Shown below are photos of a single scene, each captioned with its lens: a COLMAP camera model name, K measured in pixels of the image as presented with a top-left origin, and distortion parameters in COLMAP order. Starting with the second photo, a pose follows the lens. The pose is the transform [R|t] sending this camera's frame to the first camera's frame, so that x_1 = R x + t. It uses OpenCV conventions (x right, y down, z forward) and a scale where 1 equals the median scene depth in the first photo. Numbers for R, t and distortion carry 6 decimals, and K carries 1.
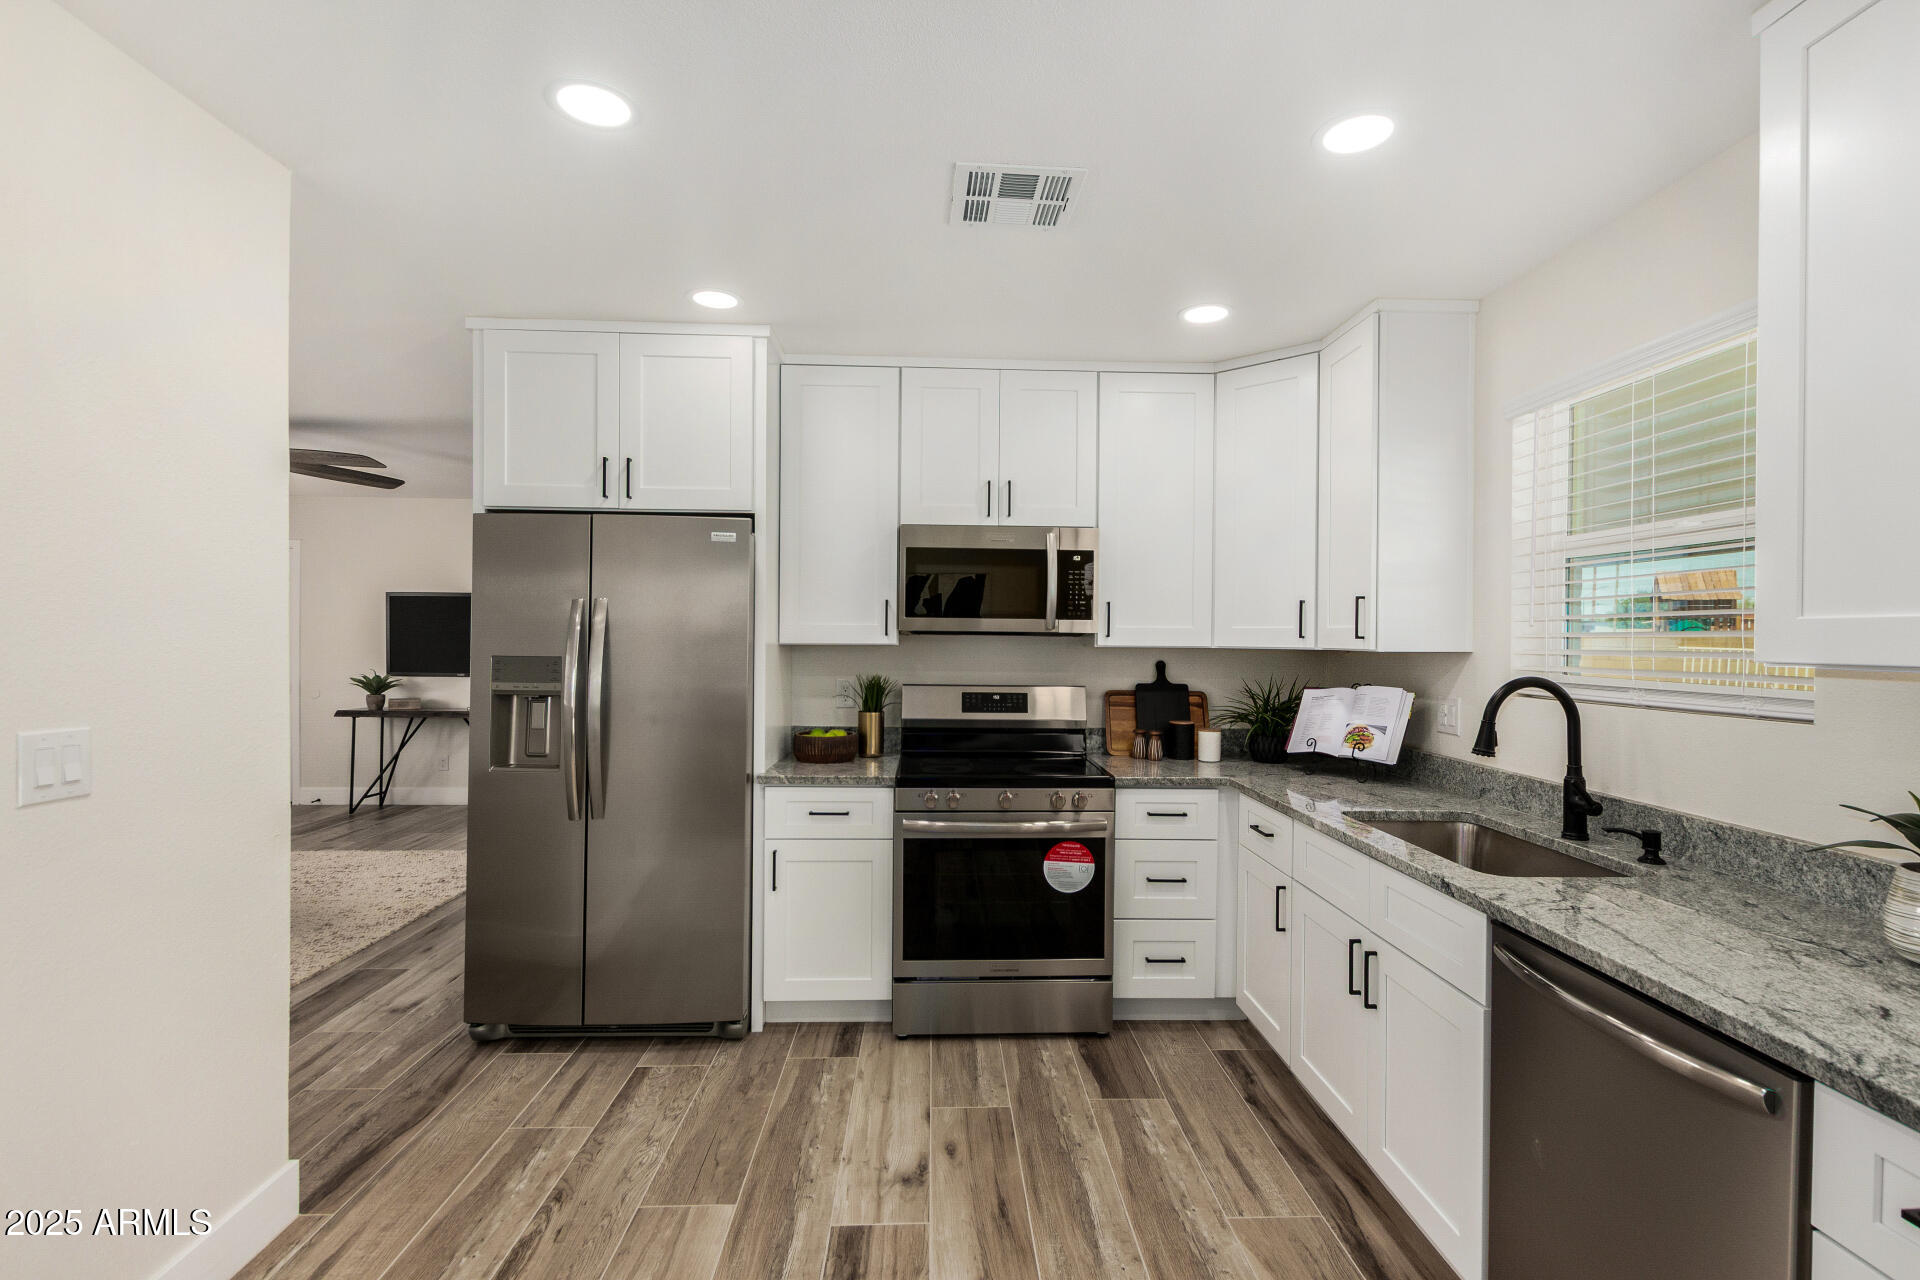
lens RADIAL K [[880.7, 0, 977.4], [0, 880.7, 642.7], [0, 0, 1]] dist [0.002622, -0.000381]
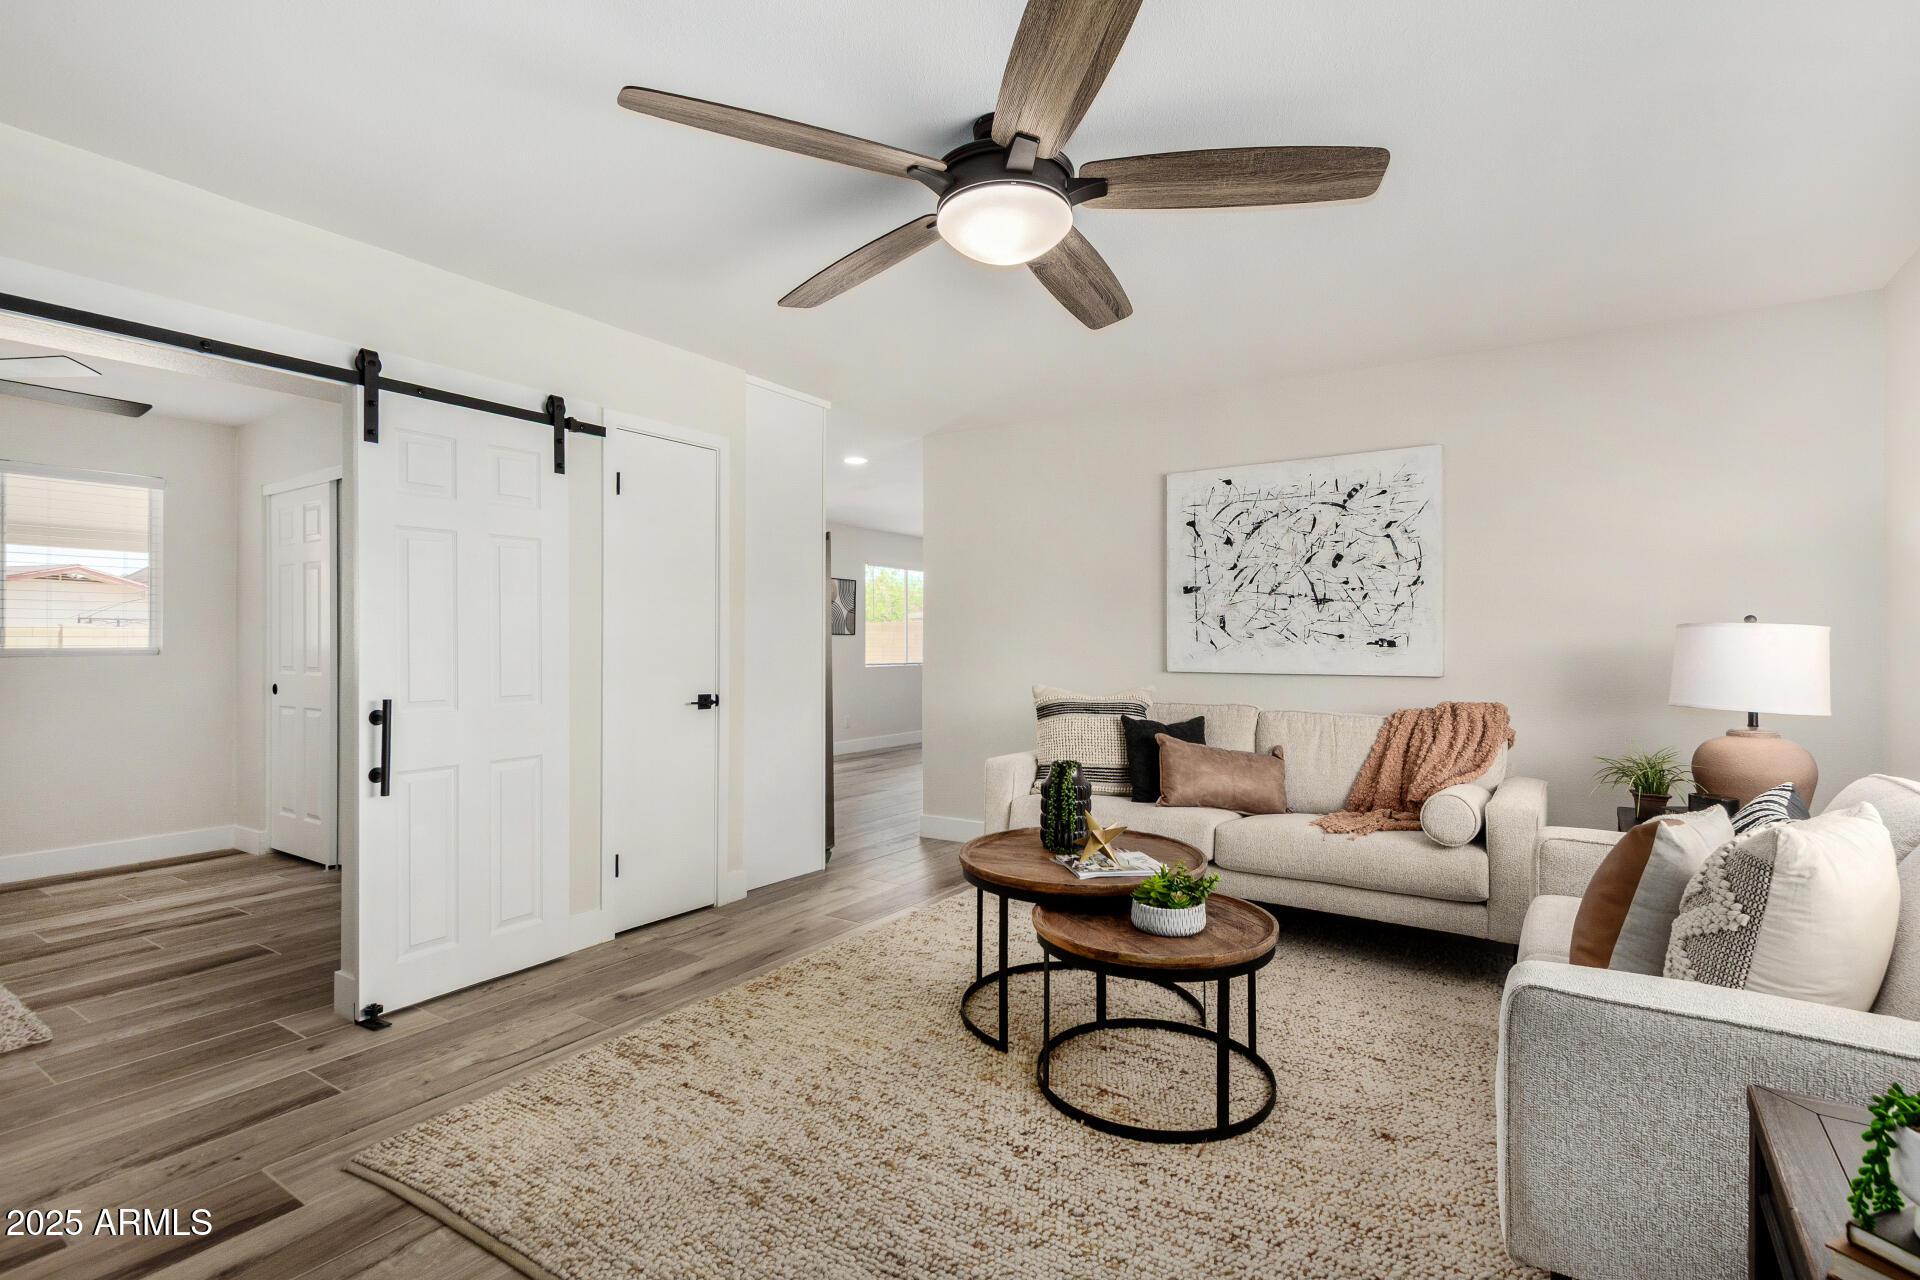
lens RADIAL K [[905.6, 0, 962.3], [0, 905.6, 633.9], [0, 0, 1]] dist [0.002854, 0.000185]
pose [[-0.803743, -0.003594, 0.594966, -1.575089], [-0.002788, 0.999994, 0.002275, 0.032724], [-0.594970, 0.000170, -0.803748, 1.966144]]
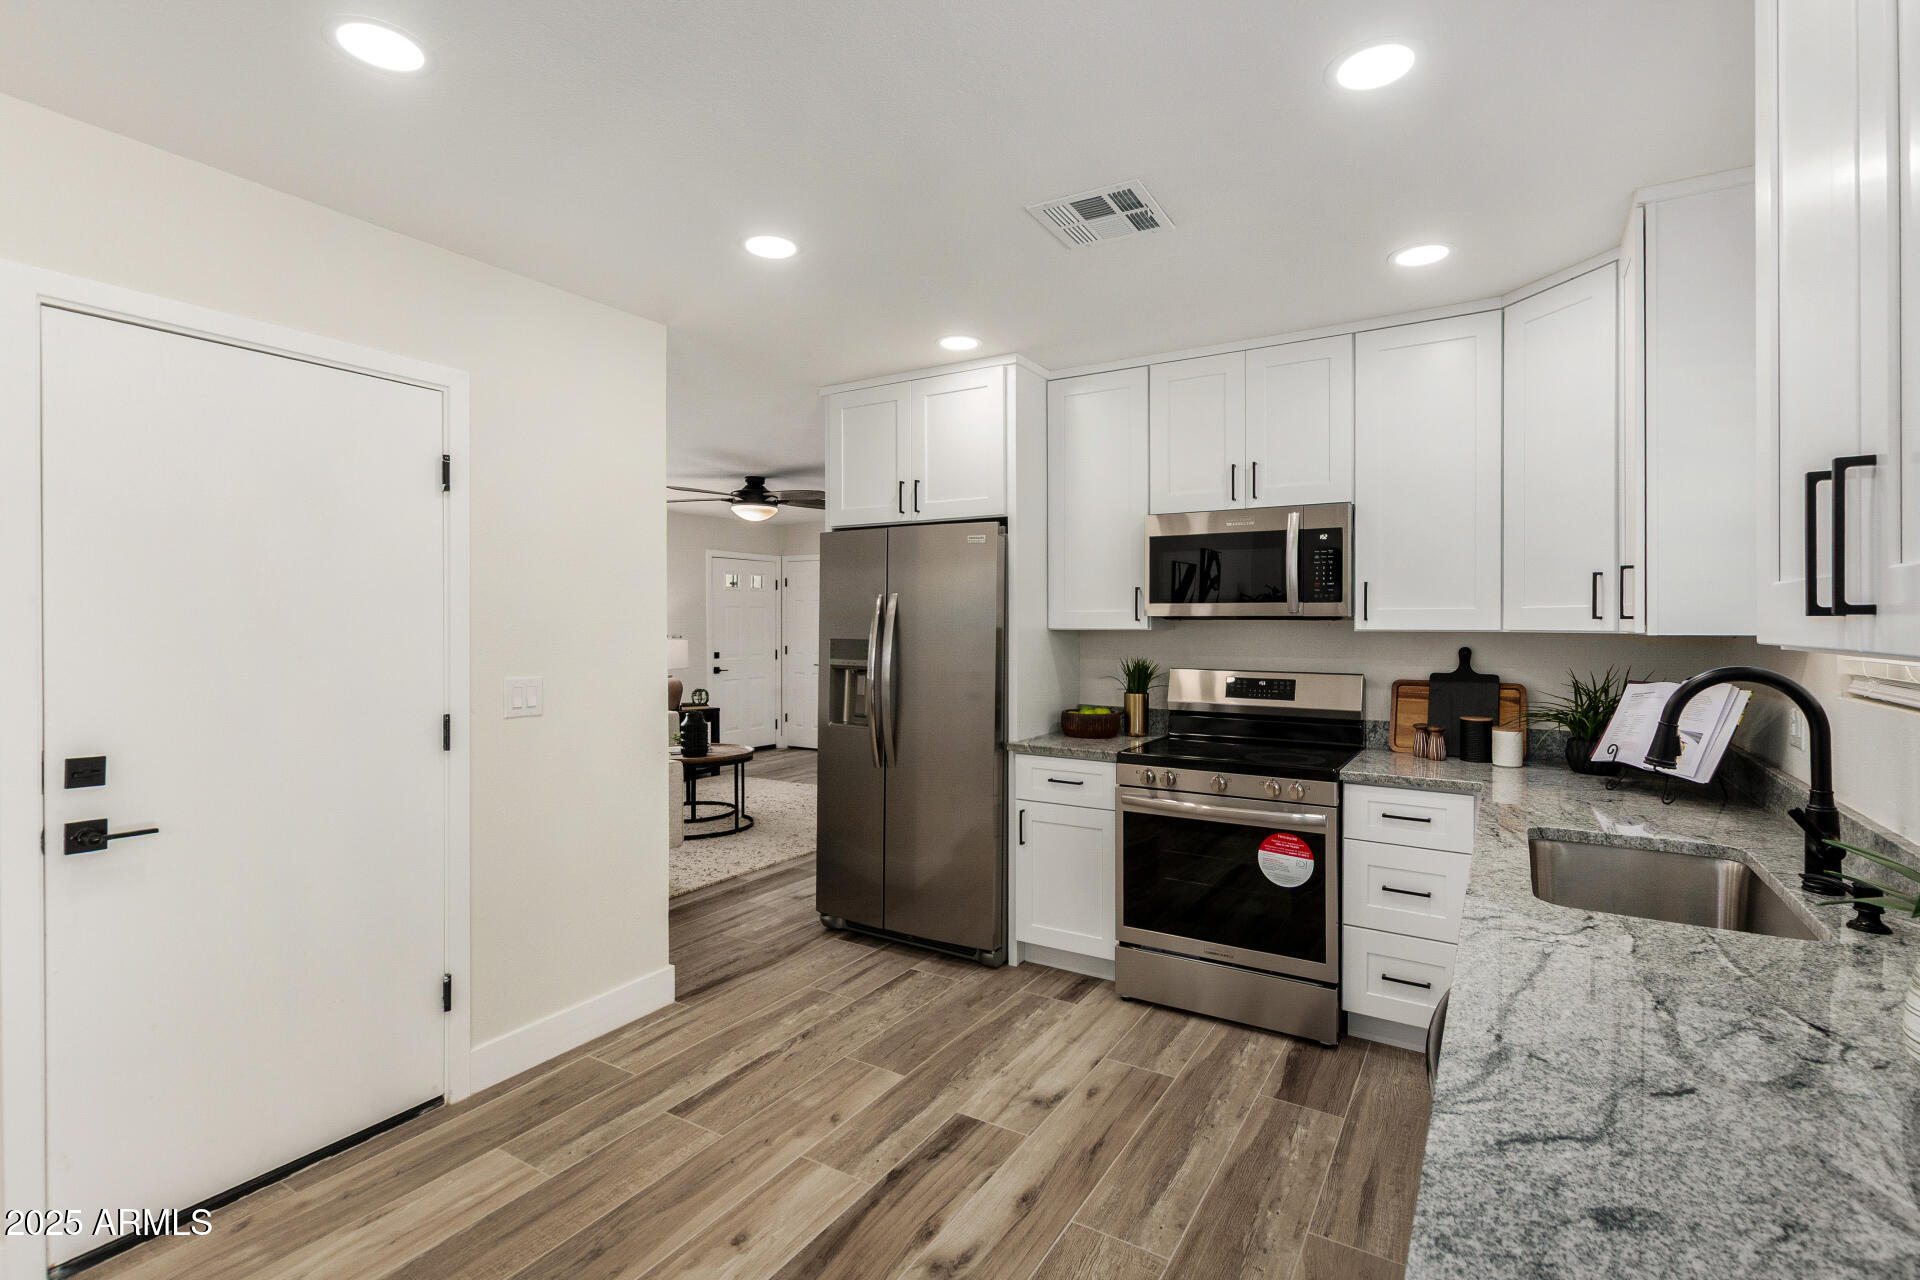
lens RADIAL K [[894.1, 0, 968.2], [0, 894.1, 625.1], [0, 0, 1]] dist [0.001673, -0.000029]
pose [[0.826291, -0.007023, -0.563200, 0.343345], [0.003407, 0.999966, -0.007472, 0.004167], [0.563233, 0.004255, 0.826287, -0.001202]]
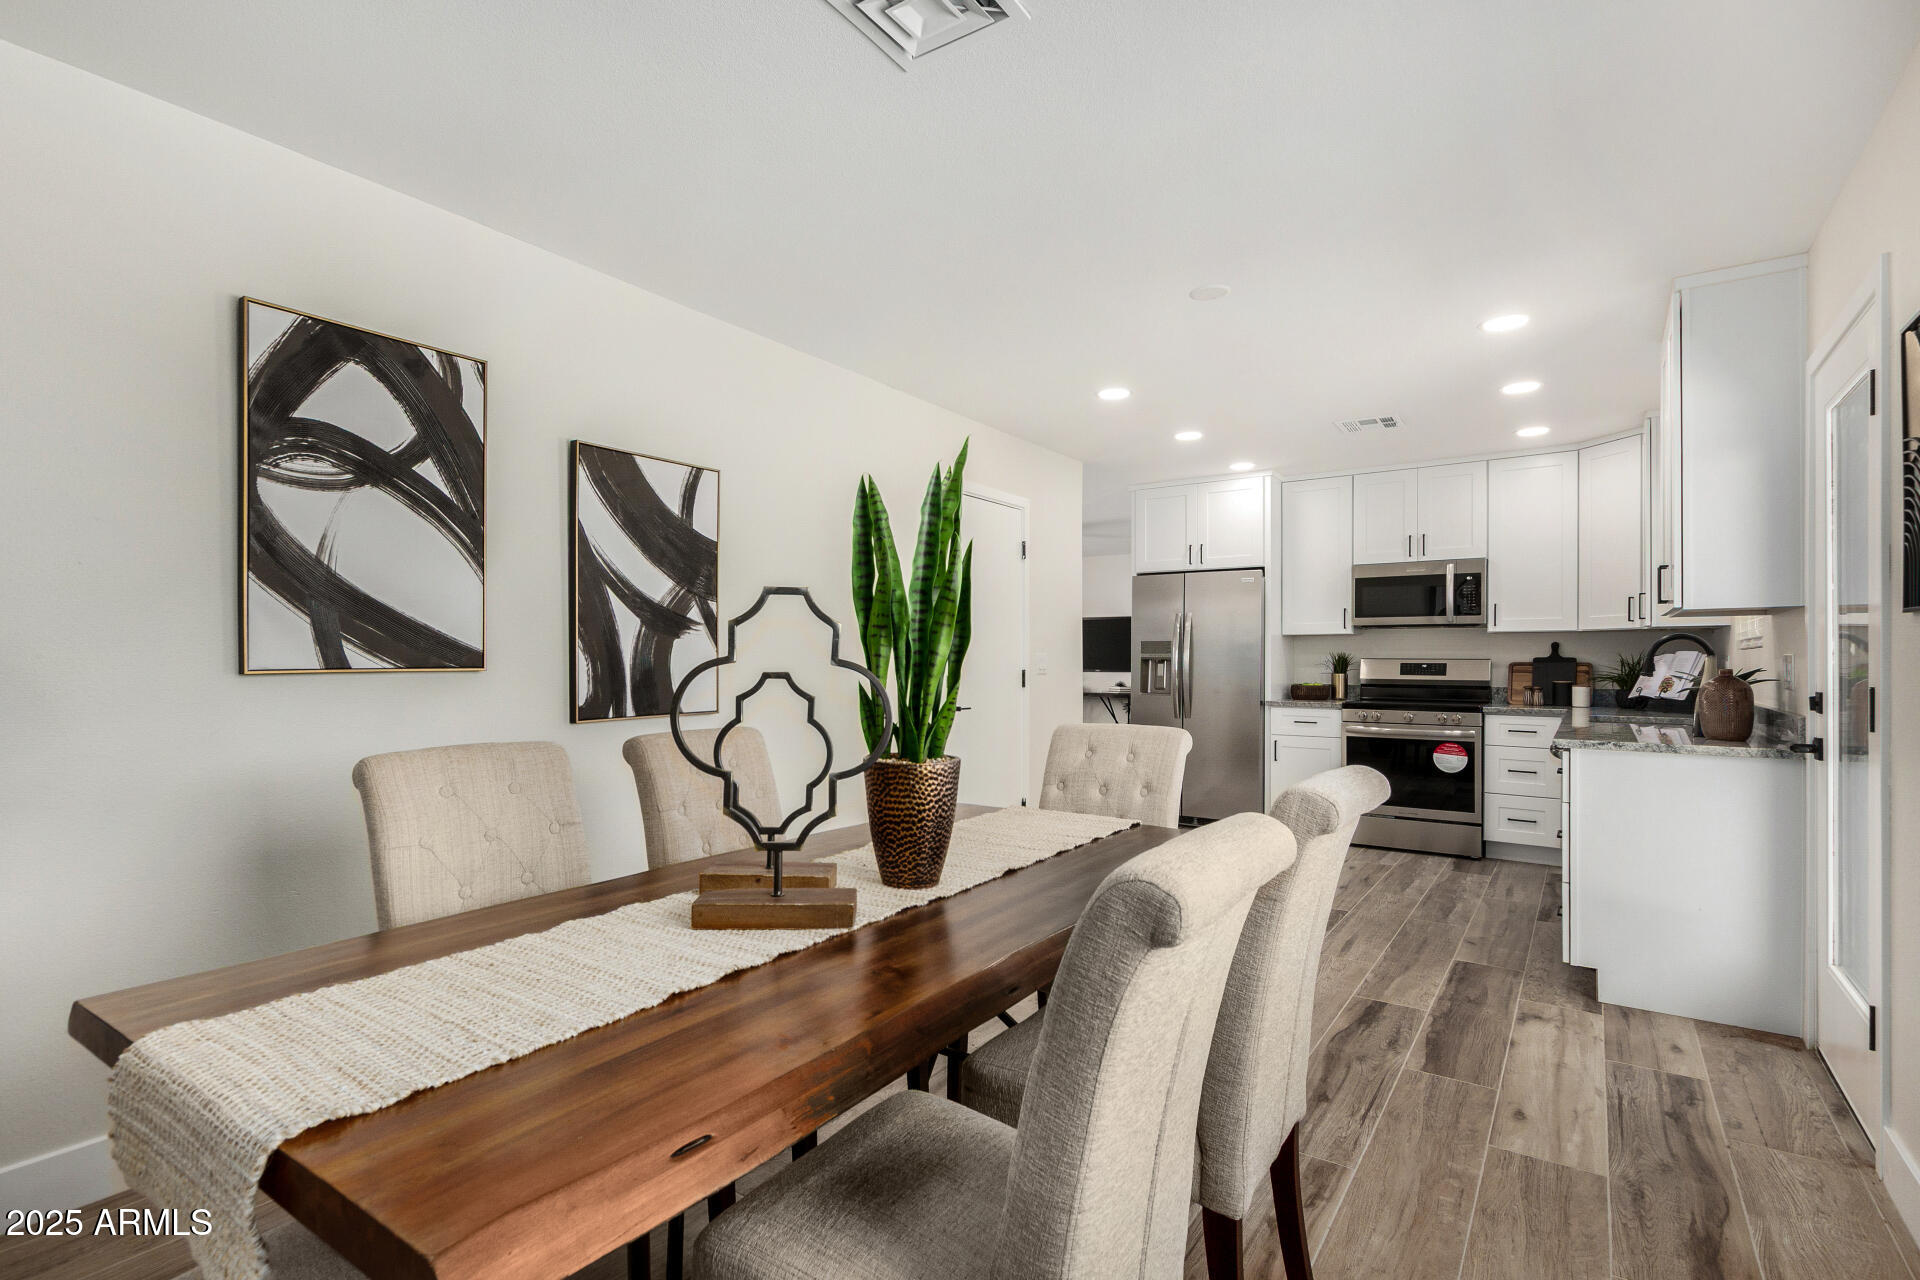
lens RADIAL K [[929.2, 0, 904.5], [0, 929.2, 659.8], [0, 0, 1]] dist [0.001081, -0.000143]
pose [[0.770514, -0.007183, -0.637383, 0.412488], [0.001091, 0.999950, -0.009950, 0.073509], [0.637423, 0.006971, 0.770483, -1.017364]]
